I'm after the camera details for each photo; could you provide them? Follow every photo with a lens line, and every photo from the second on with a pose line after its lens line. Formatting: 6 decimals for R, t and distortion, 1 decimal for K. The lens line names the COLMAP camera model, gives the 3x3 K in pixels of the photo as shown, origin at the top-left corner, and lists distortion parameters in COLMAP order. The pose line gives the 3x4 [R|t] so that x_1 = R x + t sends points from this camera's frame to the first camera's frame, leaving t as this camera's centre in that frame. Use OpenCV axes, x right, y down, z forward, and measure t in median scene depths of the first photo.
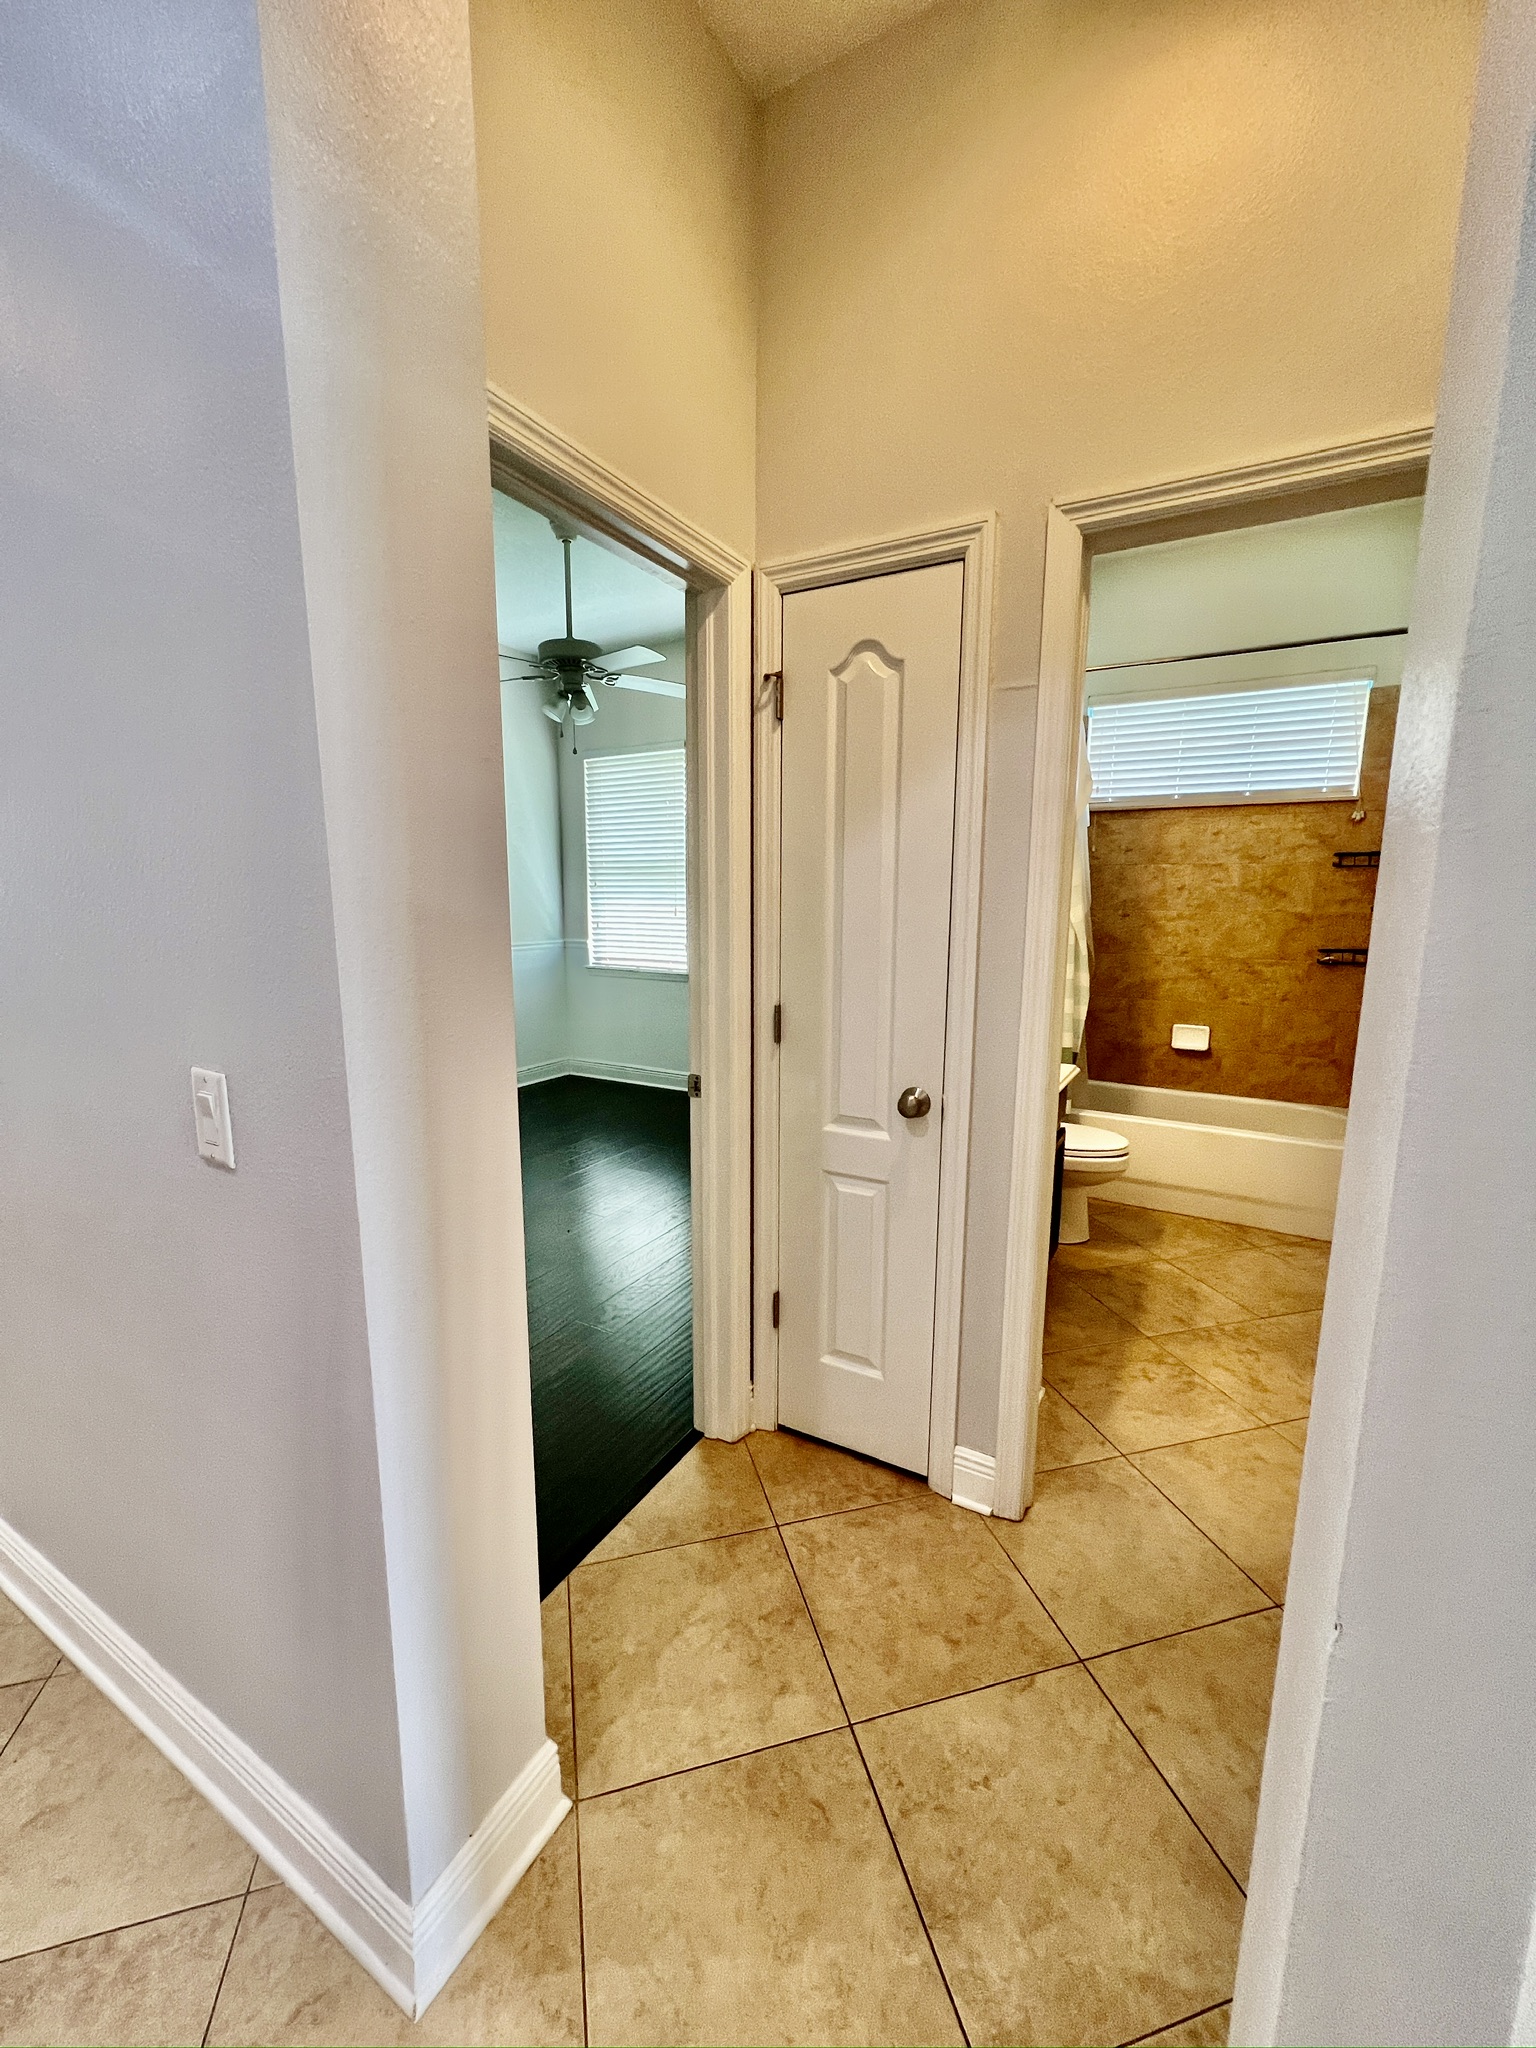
lens RADIAL K [[810.7, 0, 769.5], [0, 810.7, 1024.5], [0, 0, 1]] dist [-0.015709, -0.000271]
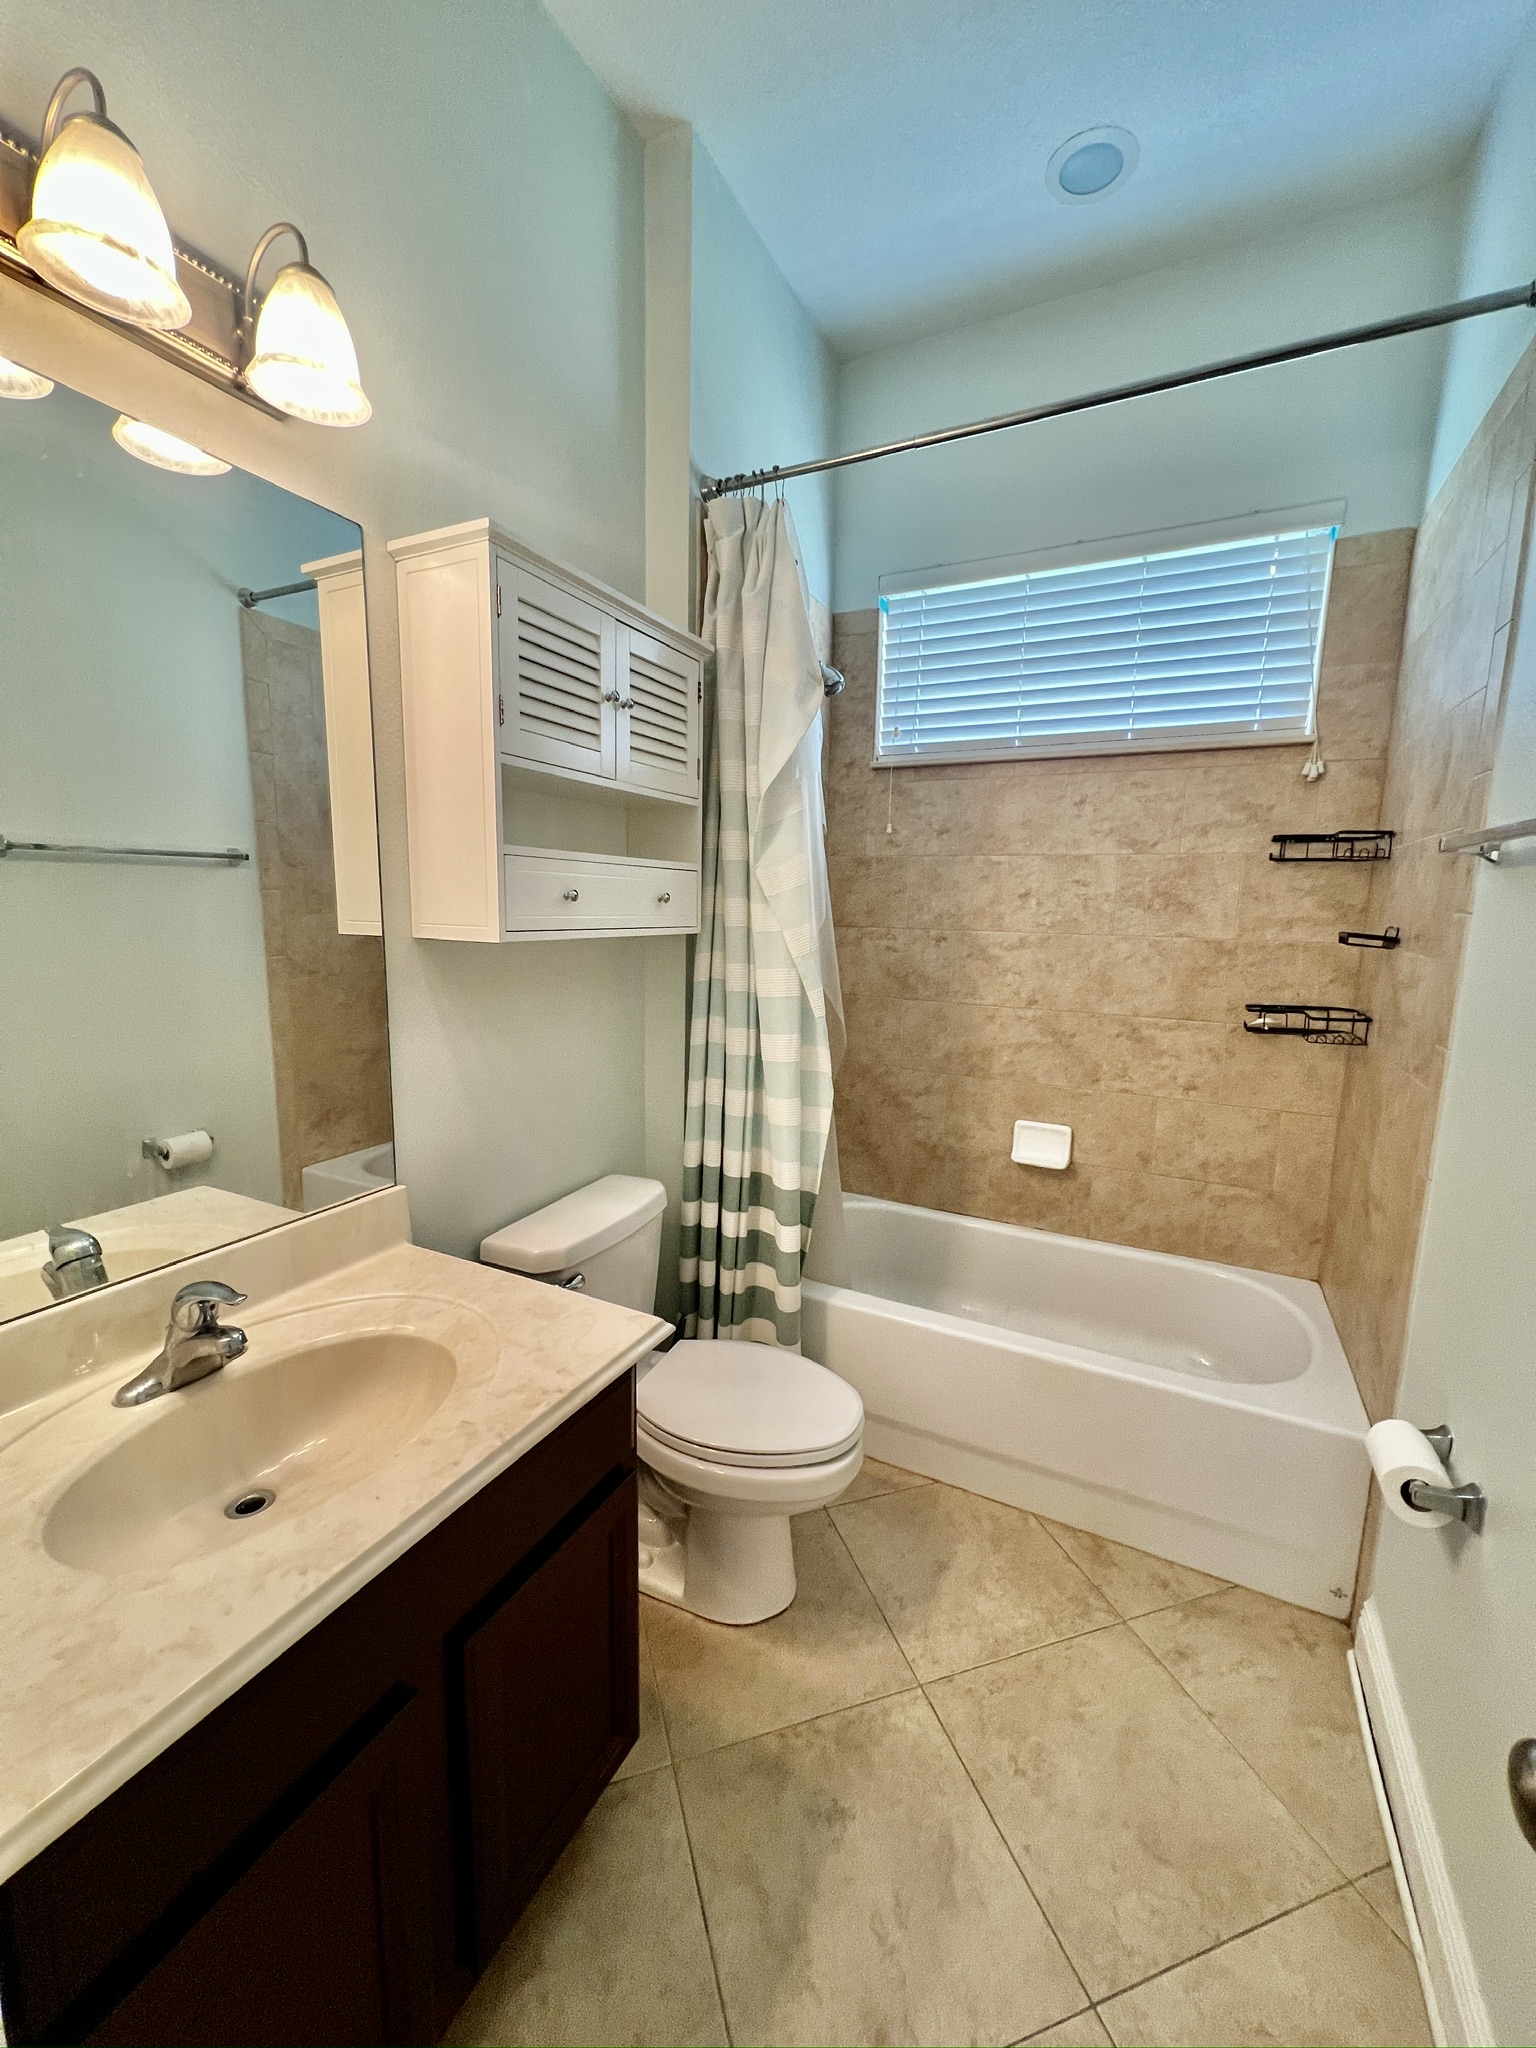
lens RADIAL K [[810.7, 0, 771.9], [0, 810.7, 1023.5], [0, 0, 1]] dist [-0.015709, -0.000271]
pose [[0.997984, 0.008417, 0.062910, 0.296570], [-0.007322, 0.999818, -0.017610, -0.064492], [-0.063047, 0.017113, 0.997864, 0.430679]]
